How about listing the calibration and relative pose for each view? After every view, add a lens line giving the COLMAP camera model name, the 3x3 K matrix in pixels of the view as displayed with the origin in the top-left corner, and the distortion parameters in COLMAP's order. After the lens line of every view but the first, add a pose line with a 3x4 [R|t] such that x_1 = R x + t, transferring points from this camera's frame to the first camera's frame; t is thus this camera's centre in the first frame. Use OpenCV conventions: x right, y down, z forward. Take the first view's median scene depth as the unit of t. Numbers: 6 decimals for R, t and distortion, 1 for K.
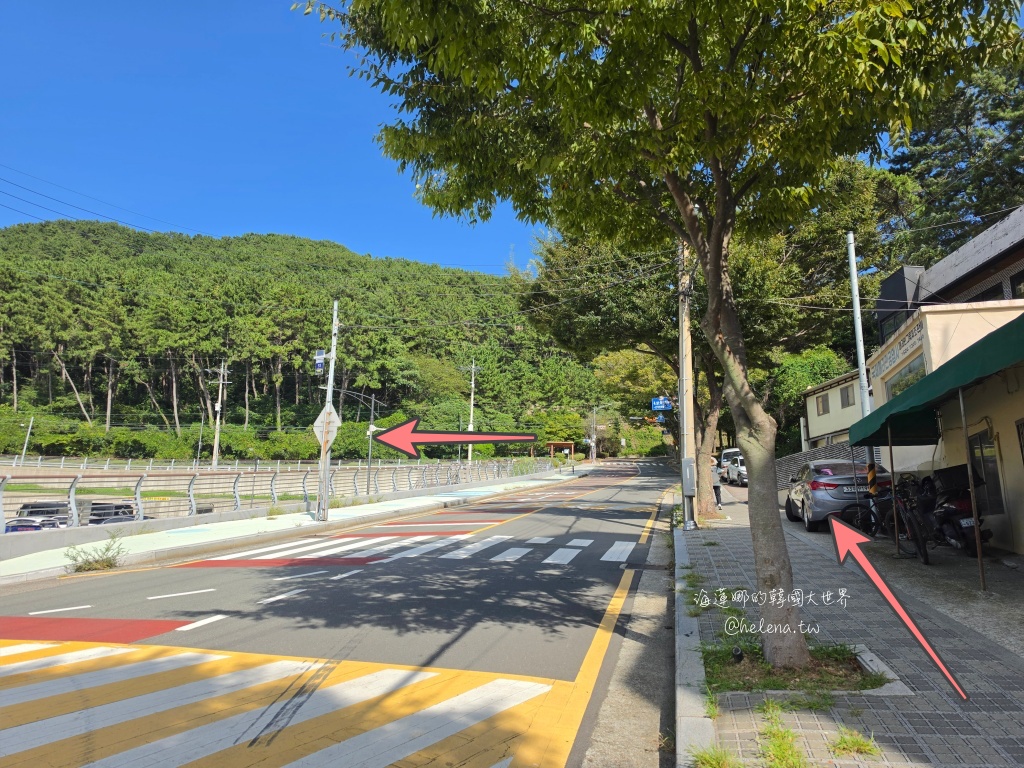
lens RADIAL K [[711.2, 0, 509.9], [0, 711.2, 383.4], [0, 0, 1]] dist [0.006583, -0.007017]
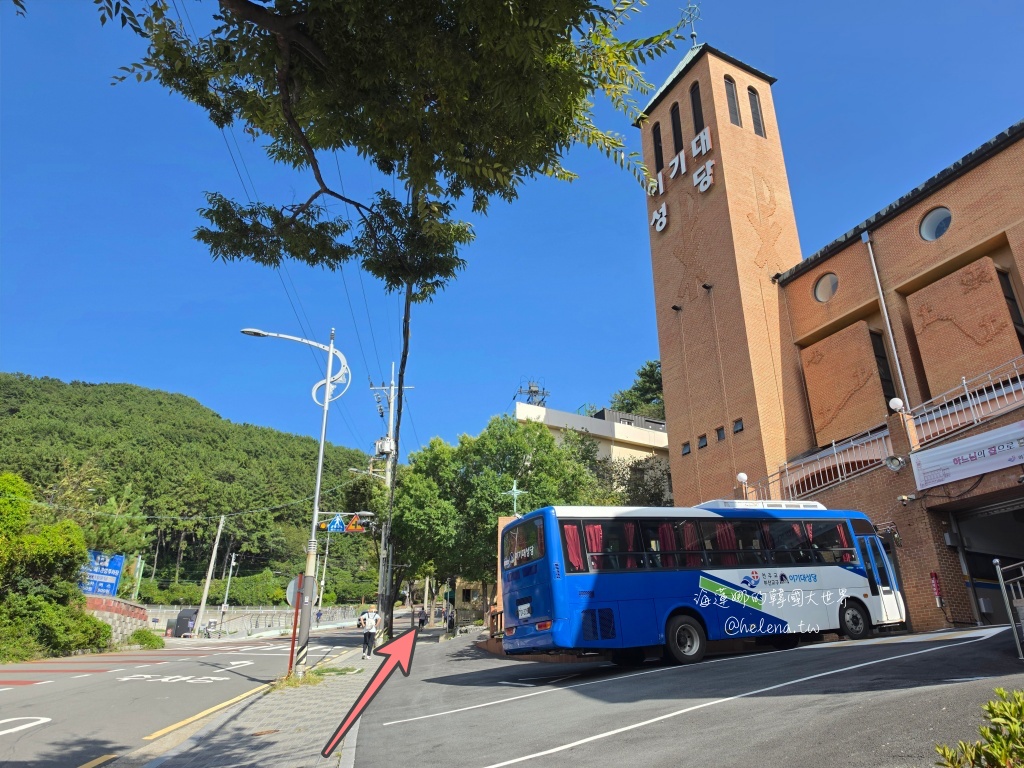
lens RADIAL K [[711.2, 0, 518.0], [0, 711.2, 380.1], [0, 0, 1]] dist [0.006583, -0.007017]
pose [[0.969502, 0.080012, 0.231656, -0.037501], [-0.032462, 0.978804, -0.202211, -0.059386], [-0.242925, 0.188524, 0.951549, -0.534083]]
